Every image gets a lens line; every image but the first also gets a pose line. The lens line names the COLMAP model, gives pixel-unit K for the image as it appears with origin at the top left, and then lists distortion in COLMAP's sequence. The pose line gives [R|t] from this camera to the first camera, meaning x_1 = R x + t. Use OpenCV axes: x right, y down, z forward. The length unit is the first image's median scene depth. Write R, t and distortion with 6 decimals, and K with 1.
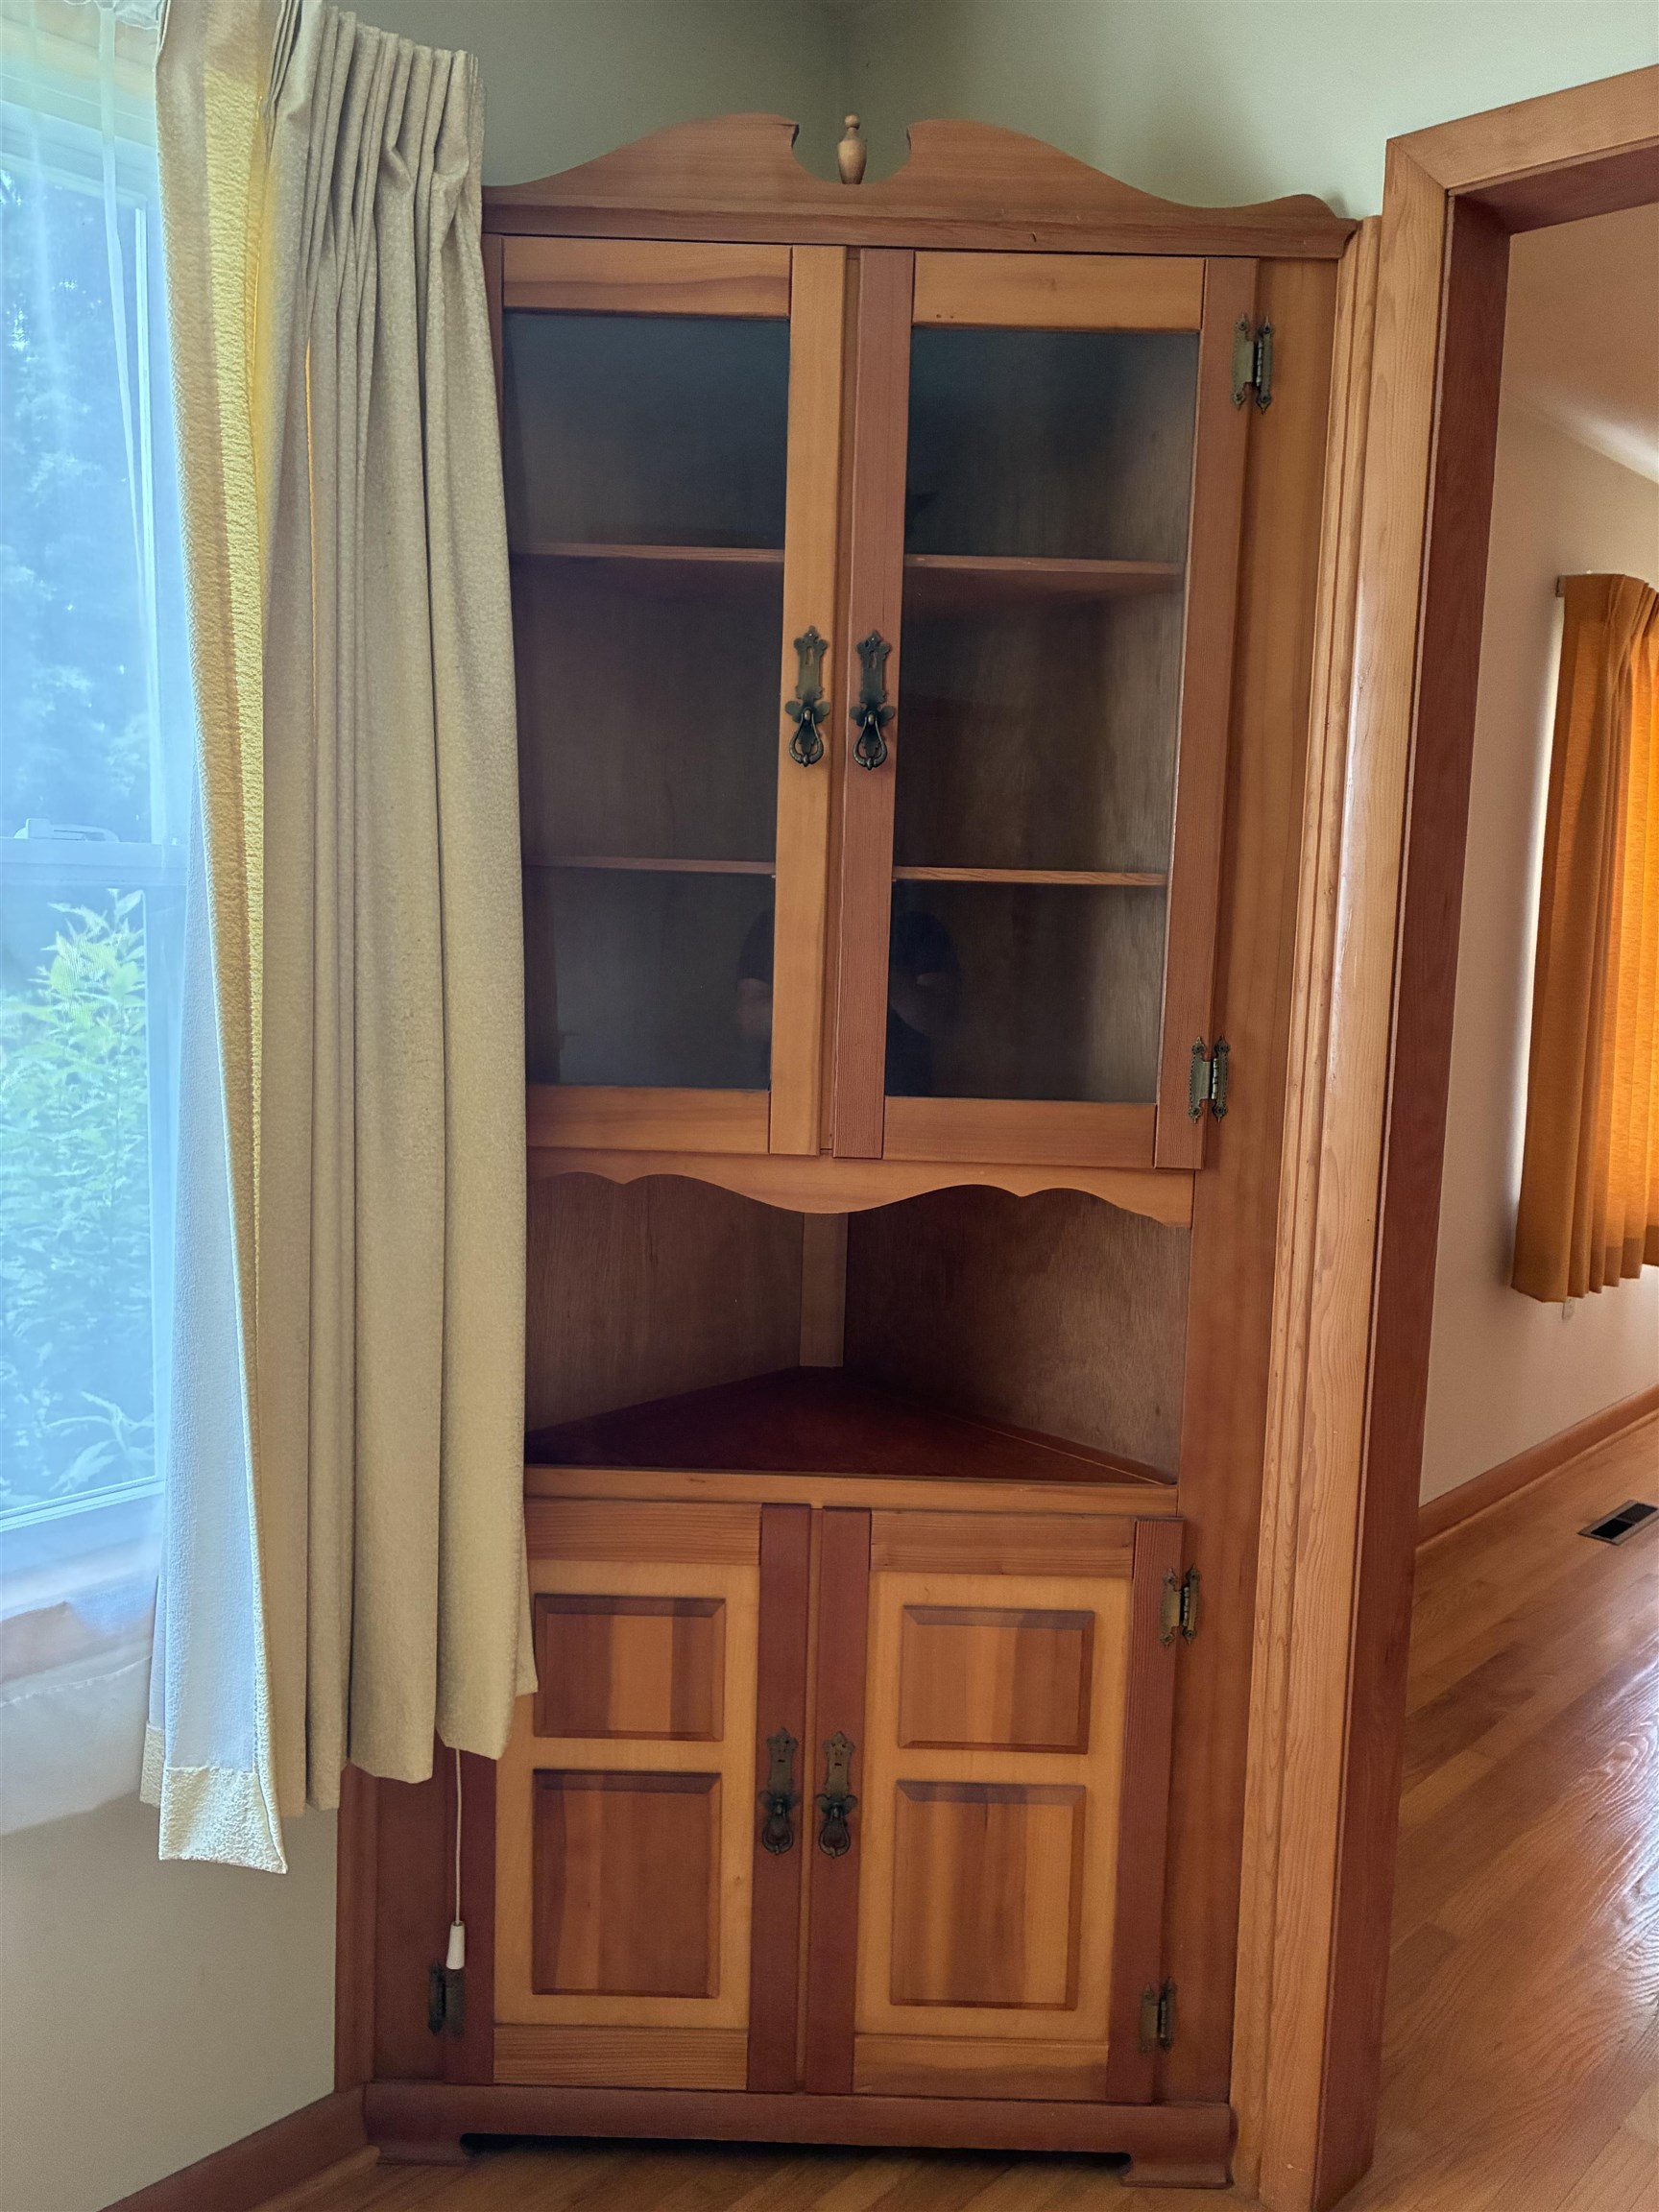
lens RADIAL K [[1683.1, 0, 830.0], [0, 1683.1, 1108.6], [0, 0, 1]] dist [0.052491, -0.058686]
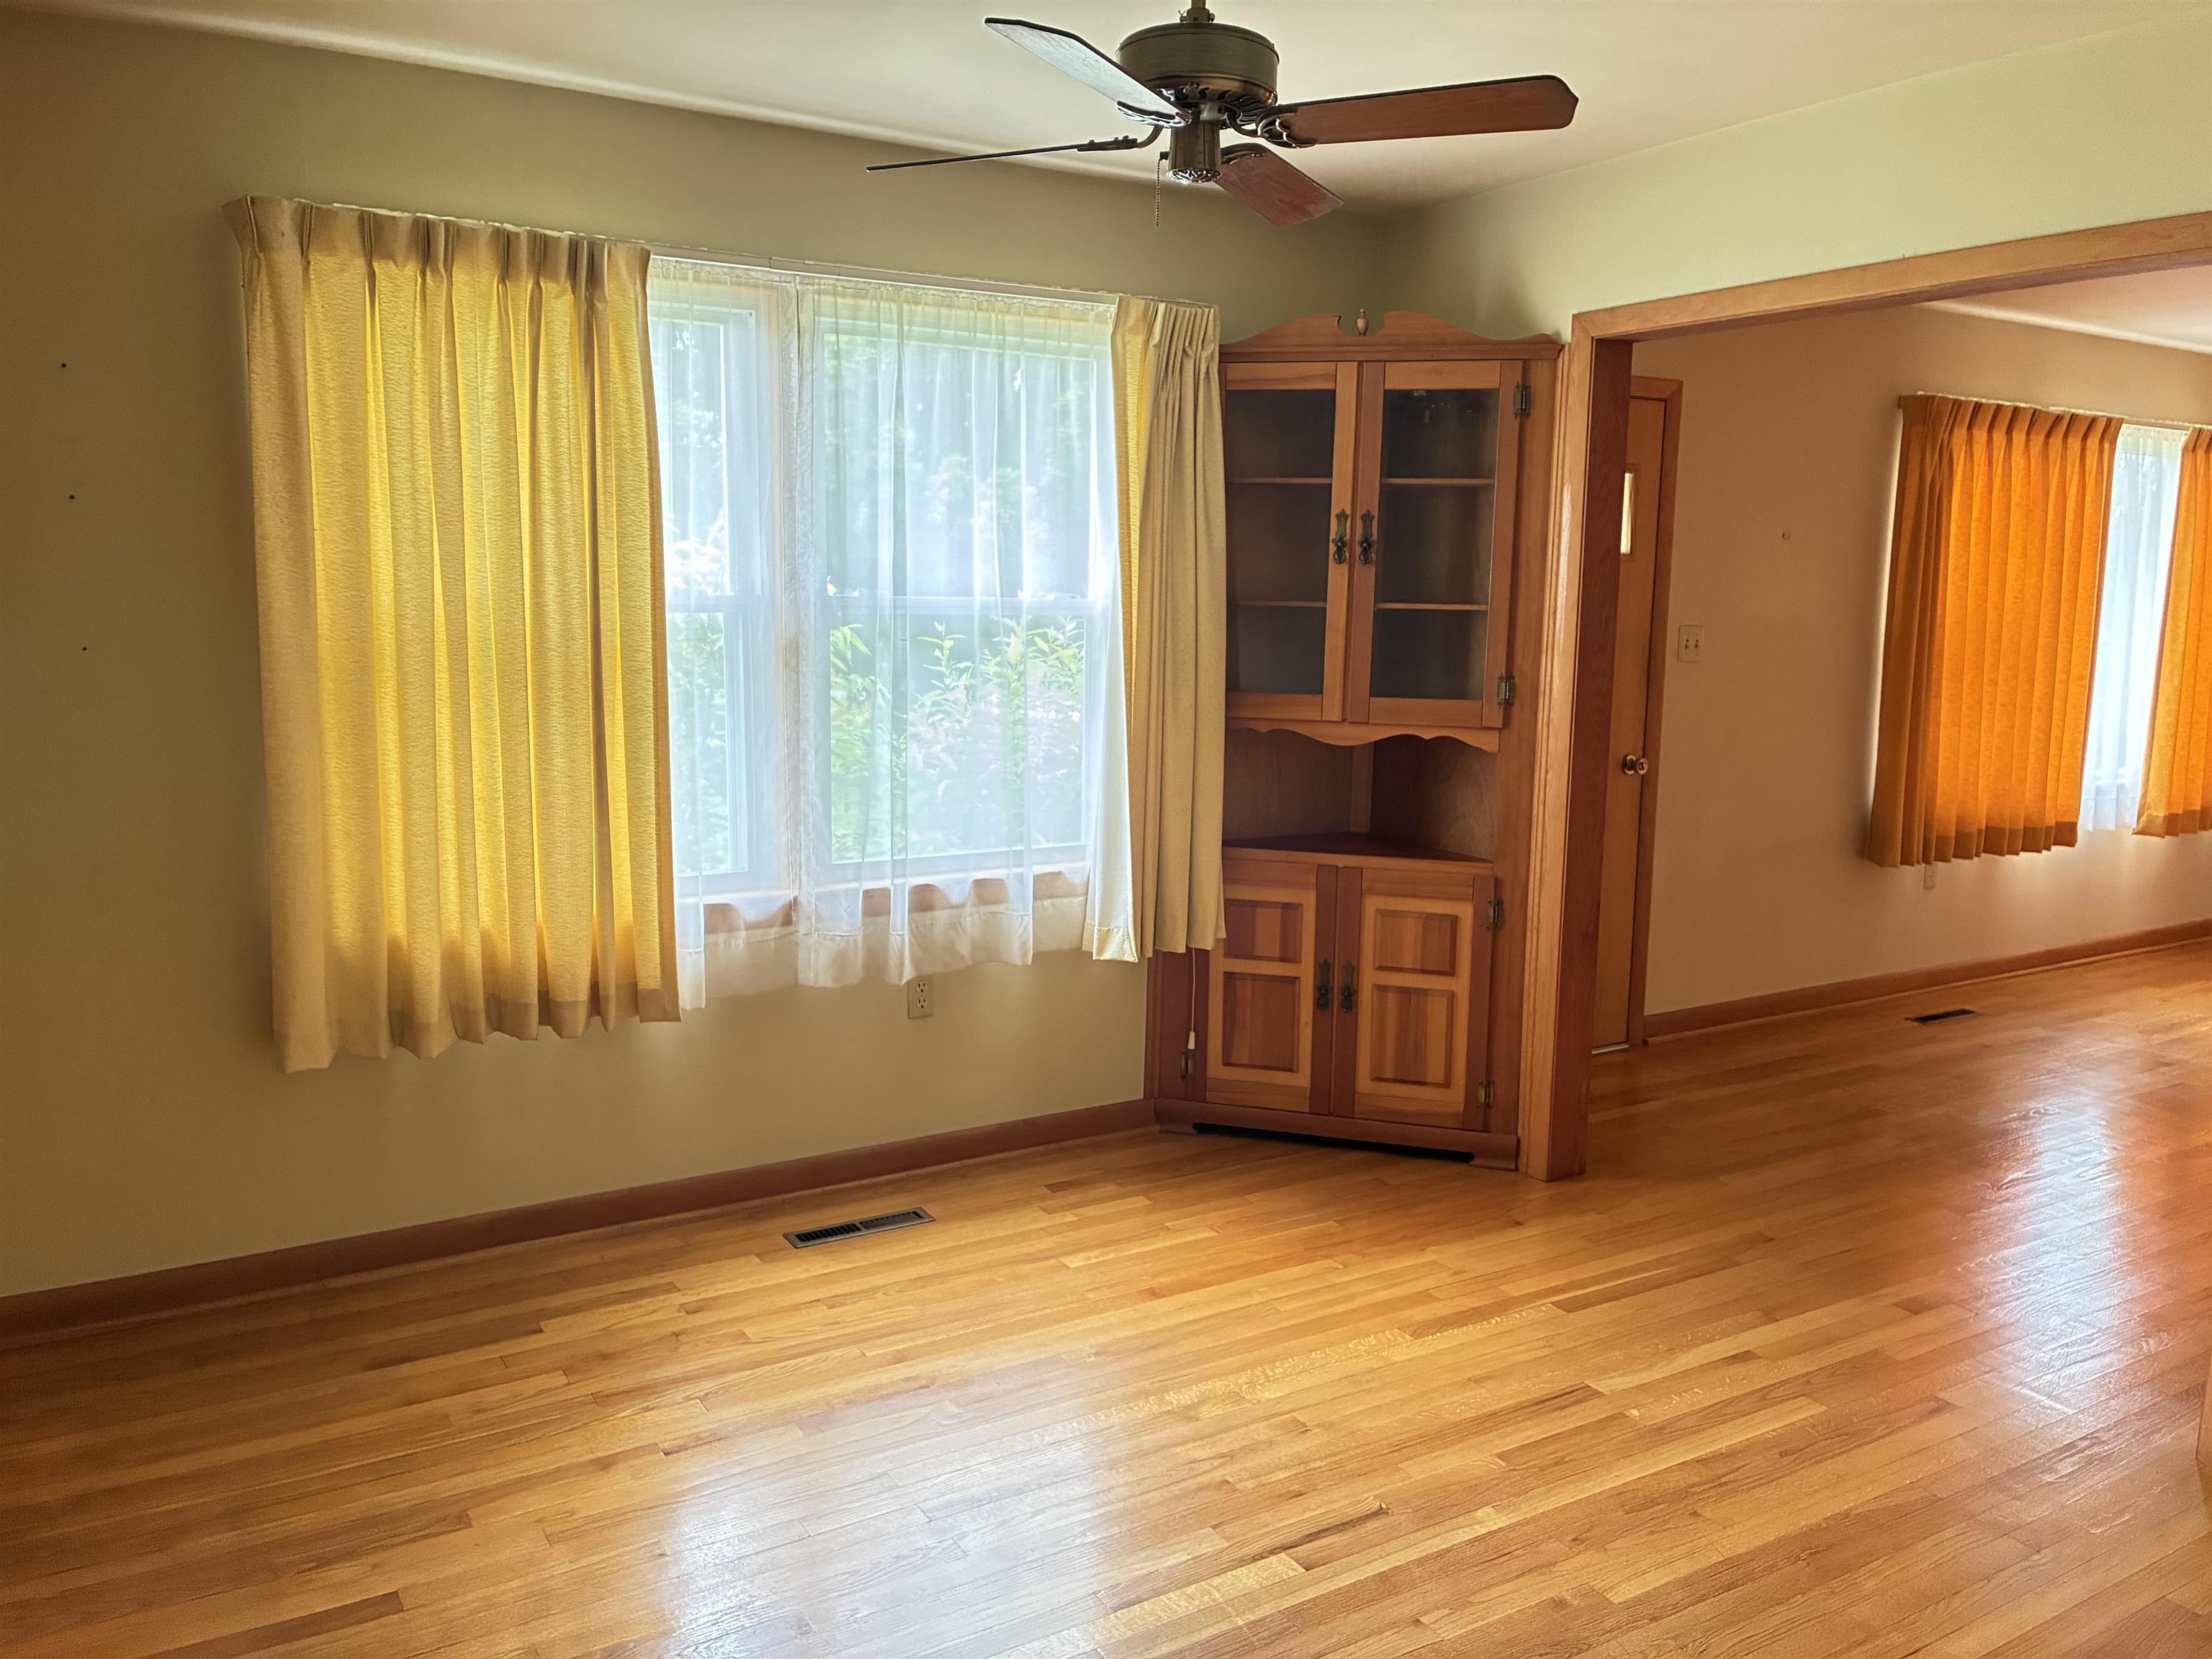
lens RADIAL K [[1683.1, 0, 1108.8], [0, 1683.1, 822.6], [0, 0, 1]] dist [0.052491, -0.058686]
pose [[0.967701, 0.023719, -0.250983, 0.283555], [-0.021285, 0.999696, 0.012409, 0.152777], [0.251201, -0.006666, 0.967912, -1.471487]]
